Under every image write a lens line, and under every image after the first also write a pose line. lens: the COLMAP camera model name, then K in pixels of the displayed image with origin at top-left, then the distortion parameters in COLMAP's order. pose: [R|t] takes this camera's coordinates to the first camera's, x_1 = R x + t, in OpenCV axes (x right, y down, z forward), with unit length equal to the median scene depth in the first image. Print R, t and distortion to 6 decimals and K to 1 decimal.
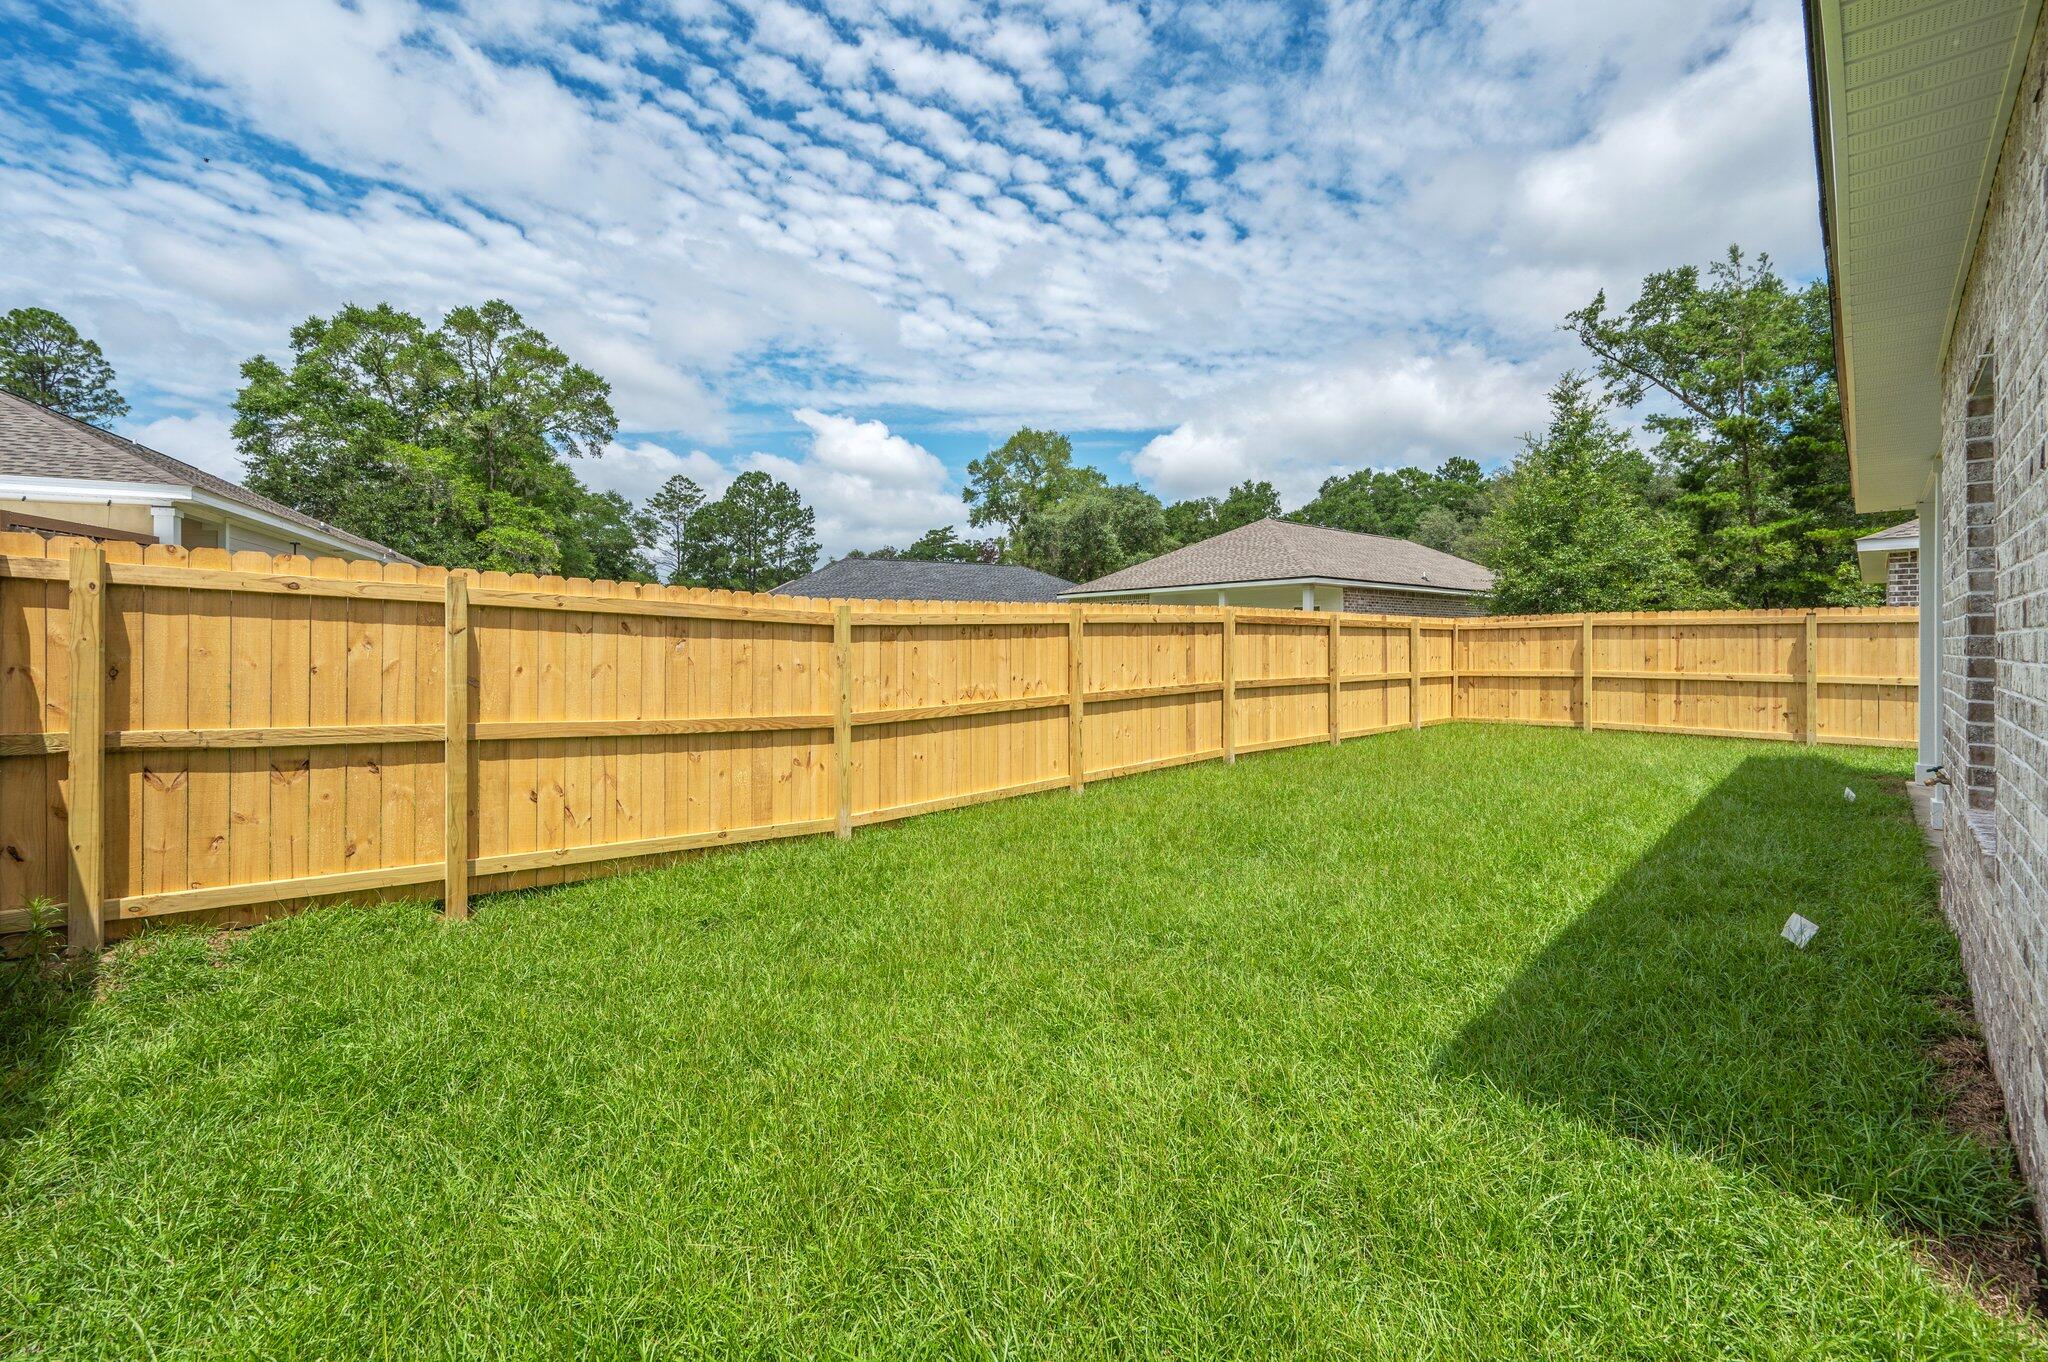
lens RADIAL K [[817.0, 0, 1019.0], [0, 817.0, 642.0], [0, 0, 1]] dist [0.000291, -0.000310]
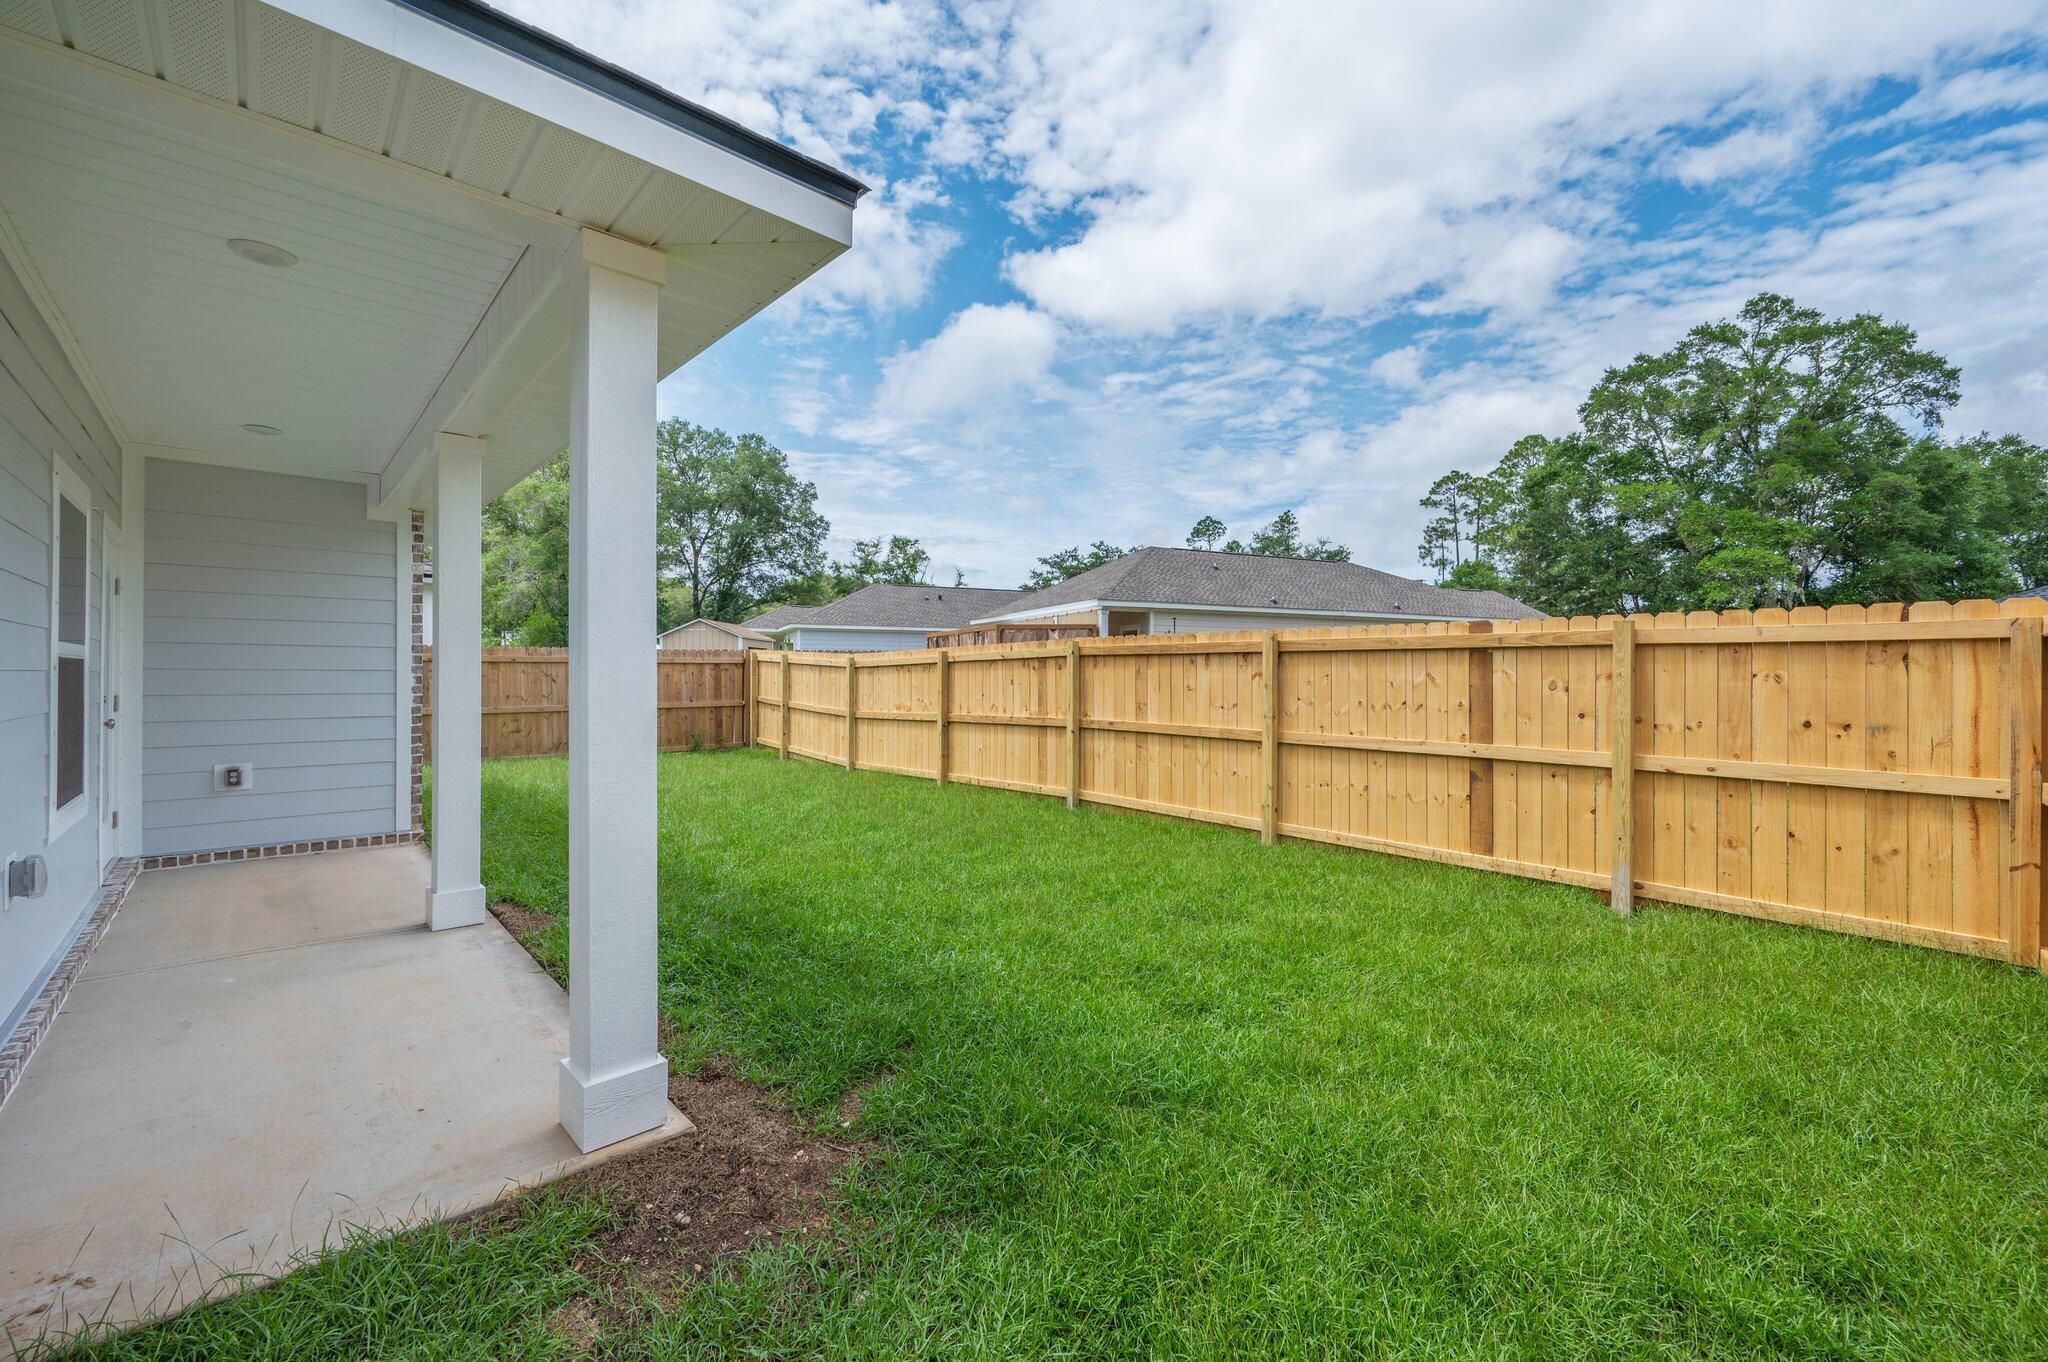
lens RADIAL K [[817.0, 0, 1036.7], [0, 817.0, 673.6], [0, 0, 1]] dist [0.000291, -0.000310]
pose [[-0.001301, -0.000276, -0.999999, 0.928052], [-0.002169, 0.999998, -0.000273, -0.002237], [0.999997, 0.002168, -0.001302, 0.748654]]
